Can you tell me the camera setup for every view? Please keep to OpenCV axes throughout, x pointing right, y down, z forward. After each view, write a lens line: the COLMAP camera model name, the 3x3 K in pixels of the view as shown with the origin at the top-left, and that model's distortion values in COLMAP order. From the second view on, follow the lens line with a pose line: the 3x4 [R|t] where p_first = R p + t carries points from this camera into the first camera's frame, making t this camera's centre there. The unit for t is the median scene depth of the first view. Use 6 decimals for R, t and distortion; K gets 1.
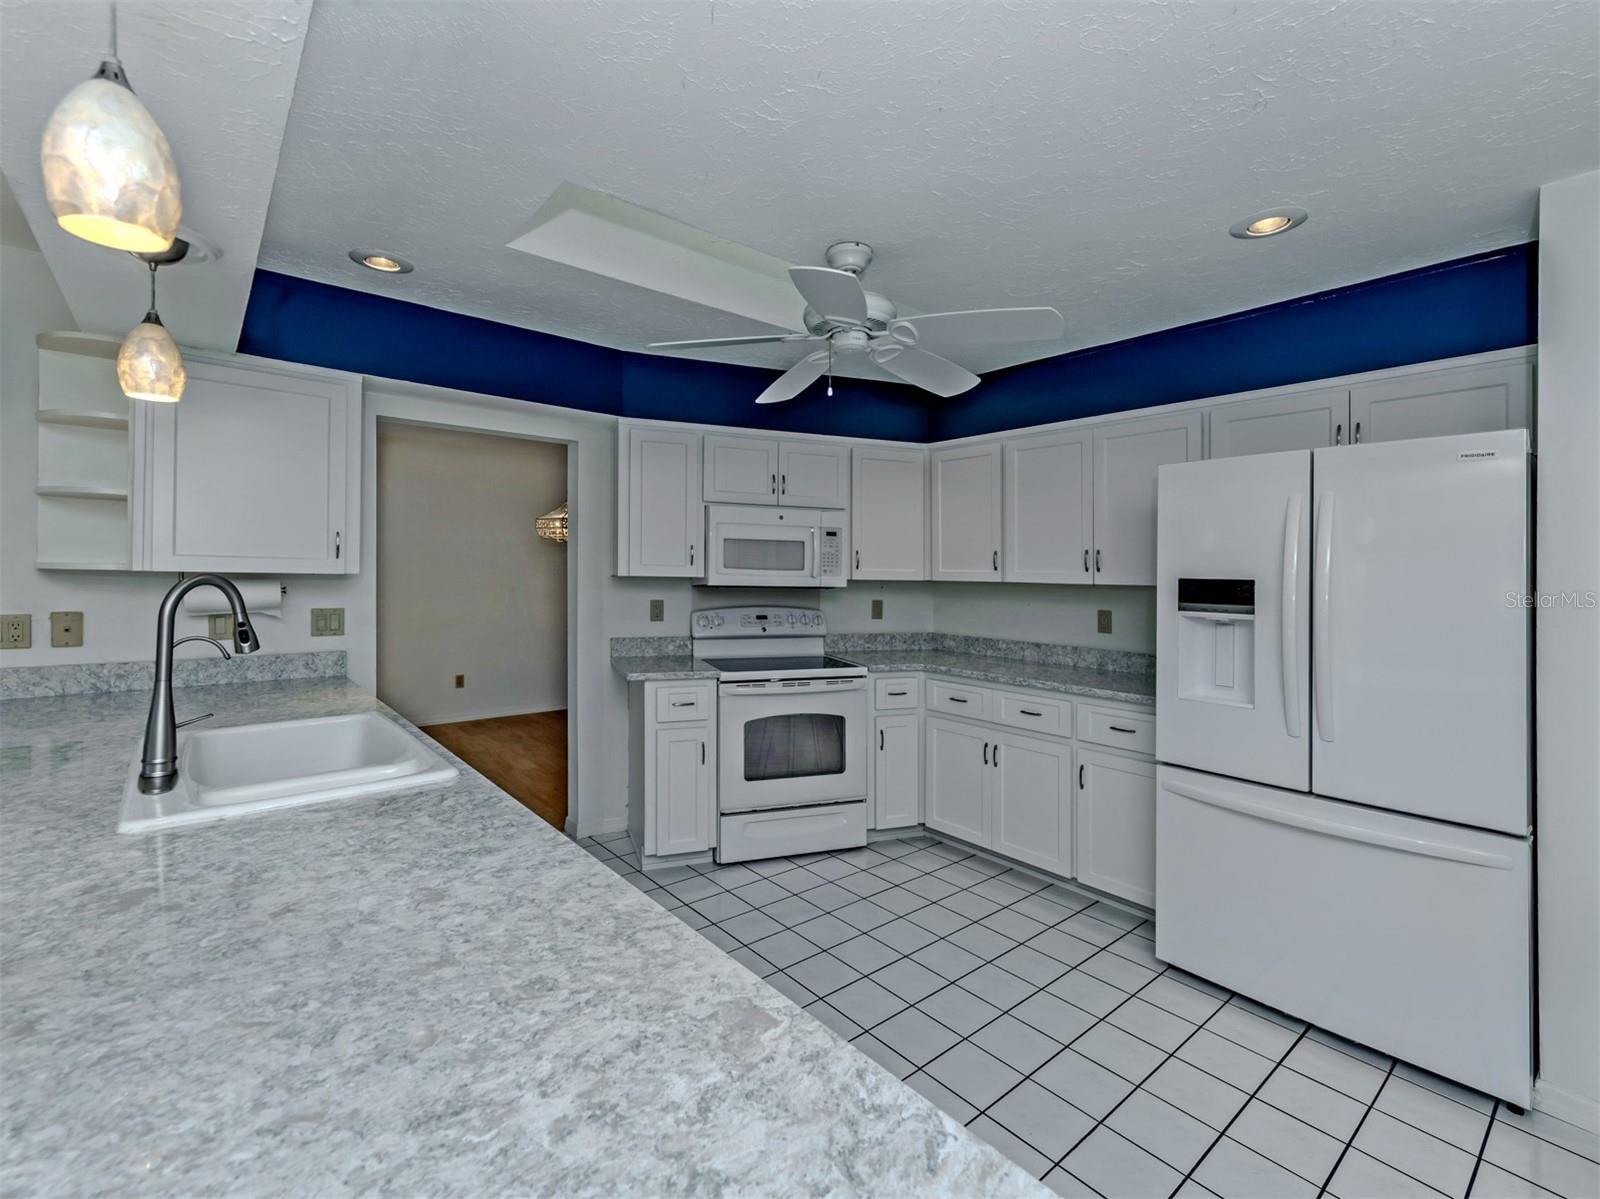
lens RADIAL K [[717.0, 0, 790.1], [0, 717.0, 559.8], [0, 0, 1]] dist [-0.000394, 0.000481]
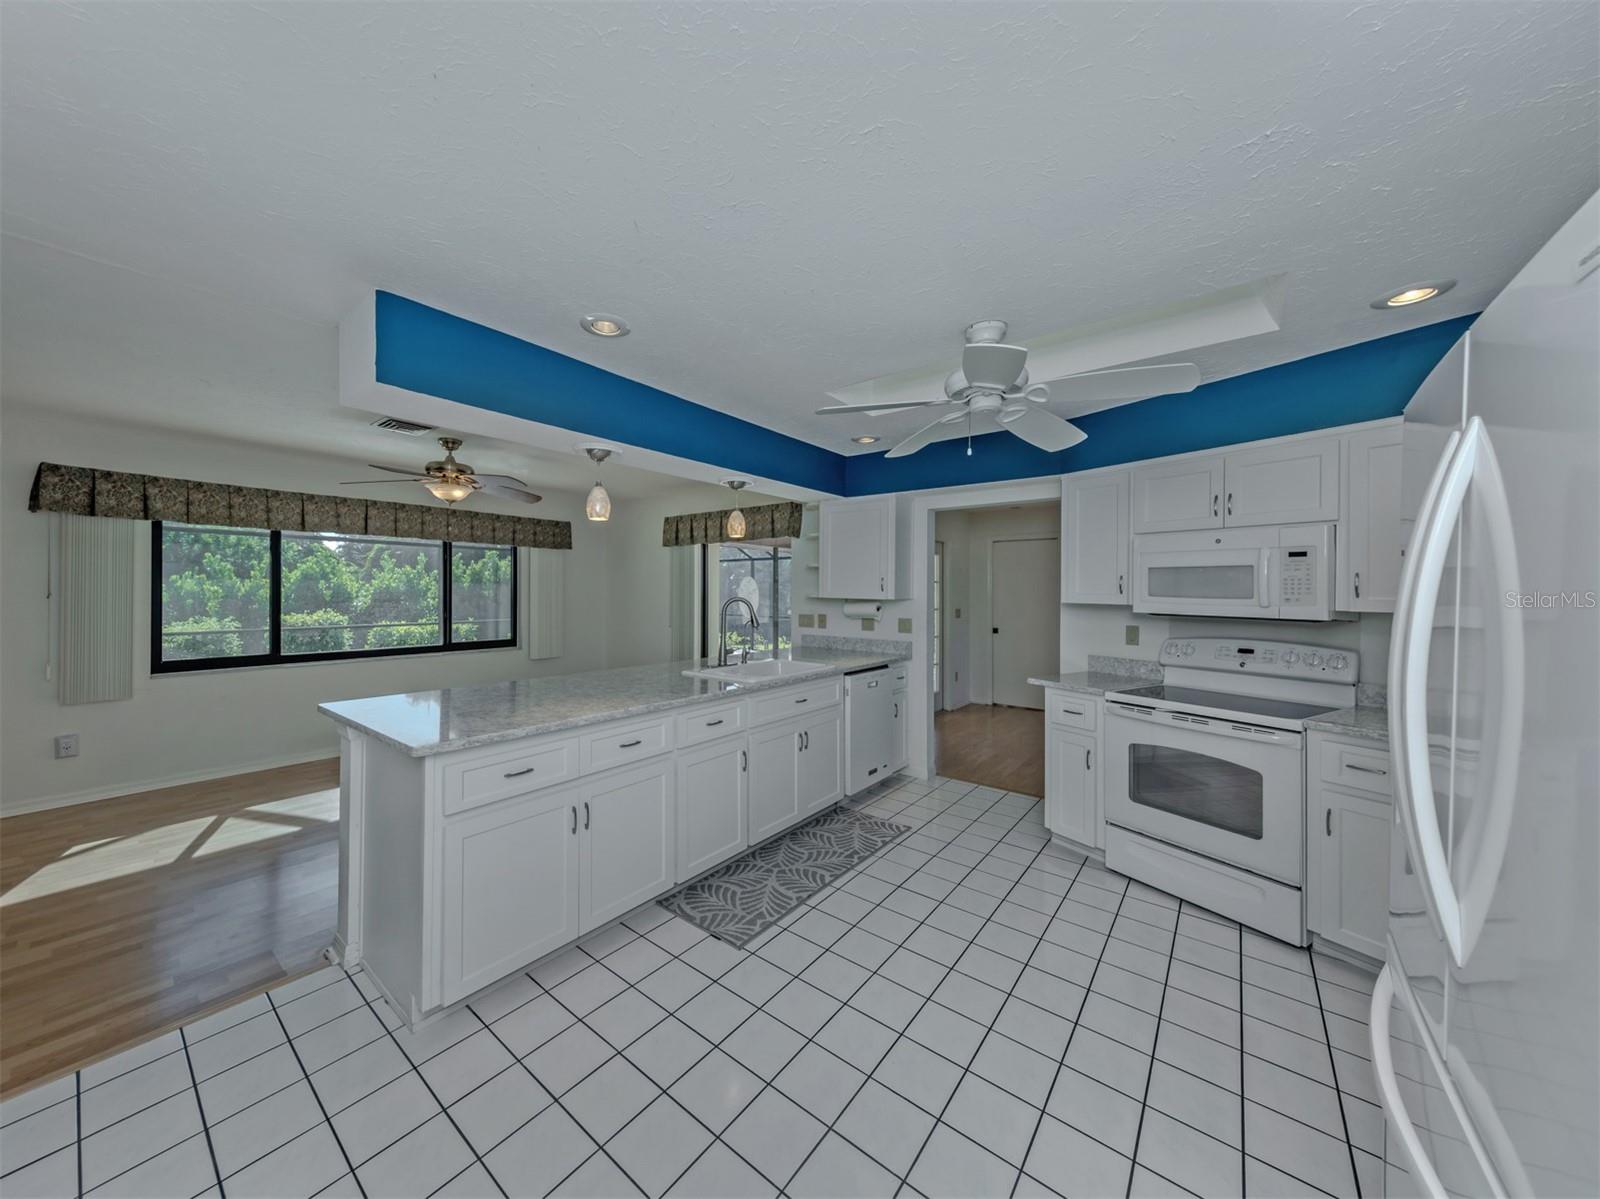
lens RADIAL K [[567.3, 0, 760.0], [0, 567.3, 582.1], [0, 0, 1]] dist [0.007570, -0.000157]
pose [[0.186465, -0.028248, -0.982055, 0.628386], [0.006083, 0.999601, -0.027598, 0.010752], [0.982443, -0.000828, 0.186563, 0.303166]]
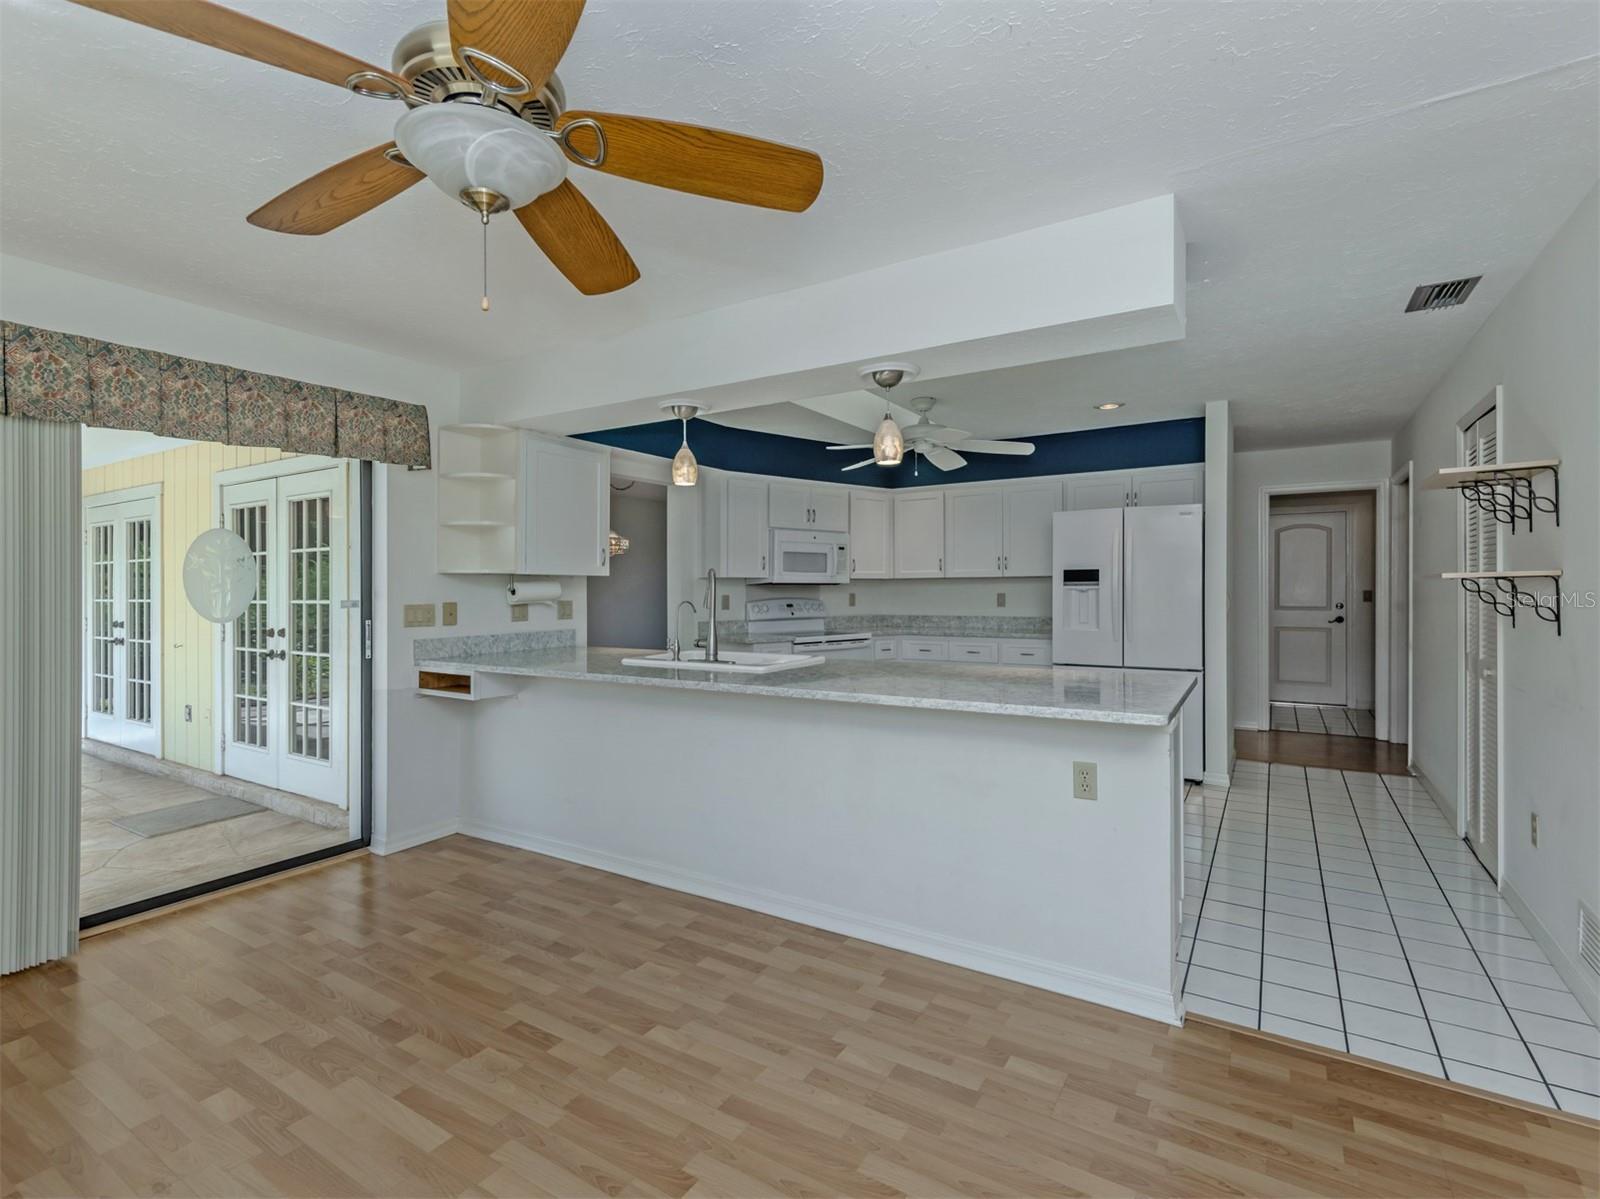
lens RADIAL K [[763.1, 0, 800.0], [0, 763.1, 599.5], [0, 0, 1]] dist [-0.001681, -0.000037]
pose [[0.947732, -0.026883, 0.317933, -0.583837], [0.017062, 0.999289, 0.033635, 0.017840], [-0.318611, -0.026453, 0.947516, -0.546631]]
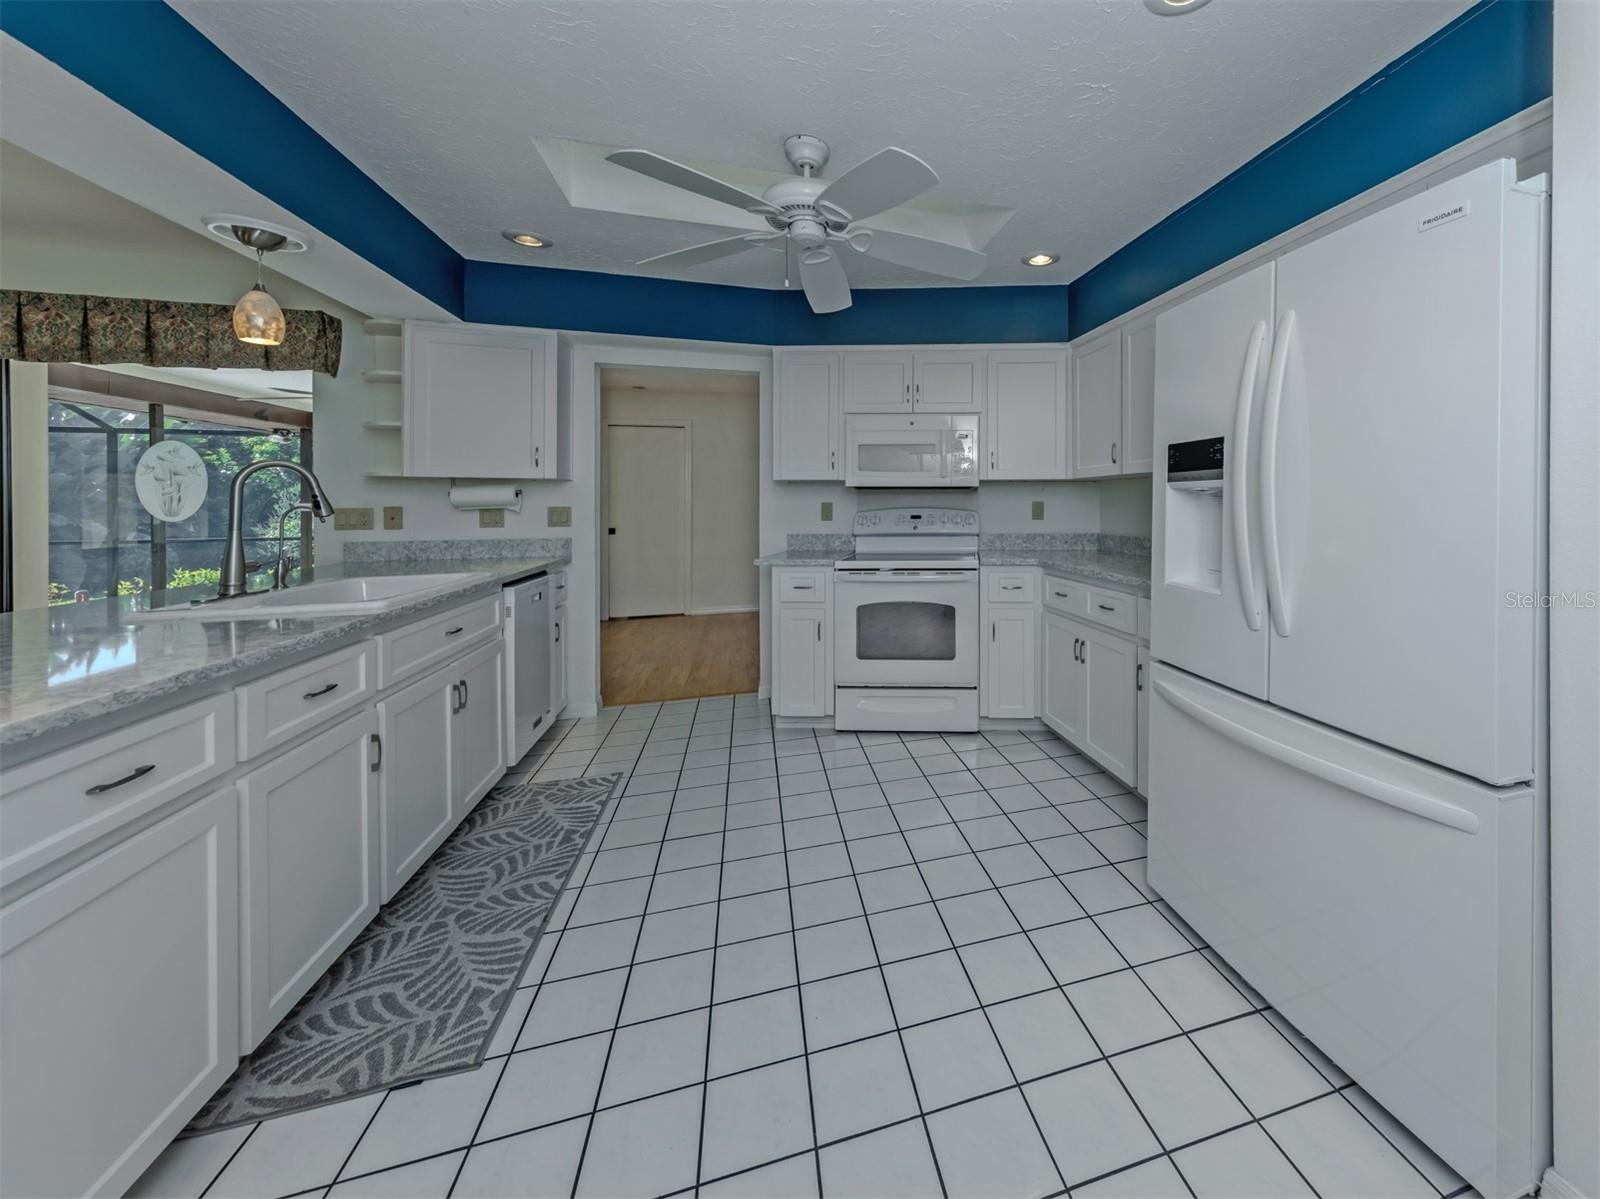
lens RADIAL K [[617.8, 0, 947.7], [0, 617.8, 499.0], [0, 0, 1]] dist [0.002667, -0.000324]
pose [[0.928471, -0.021659, -0.370774, 0.407451], [0.023830, 0.999715, 0.001274, 0.059497], [0.370641, -0.010018, 0.928722, 0.155791]]
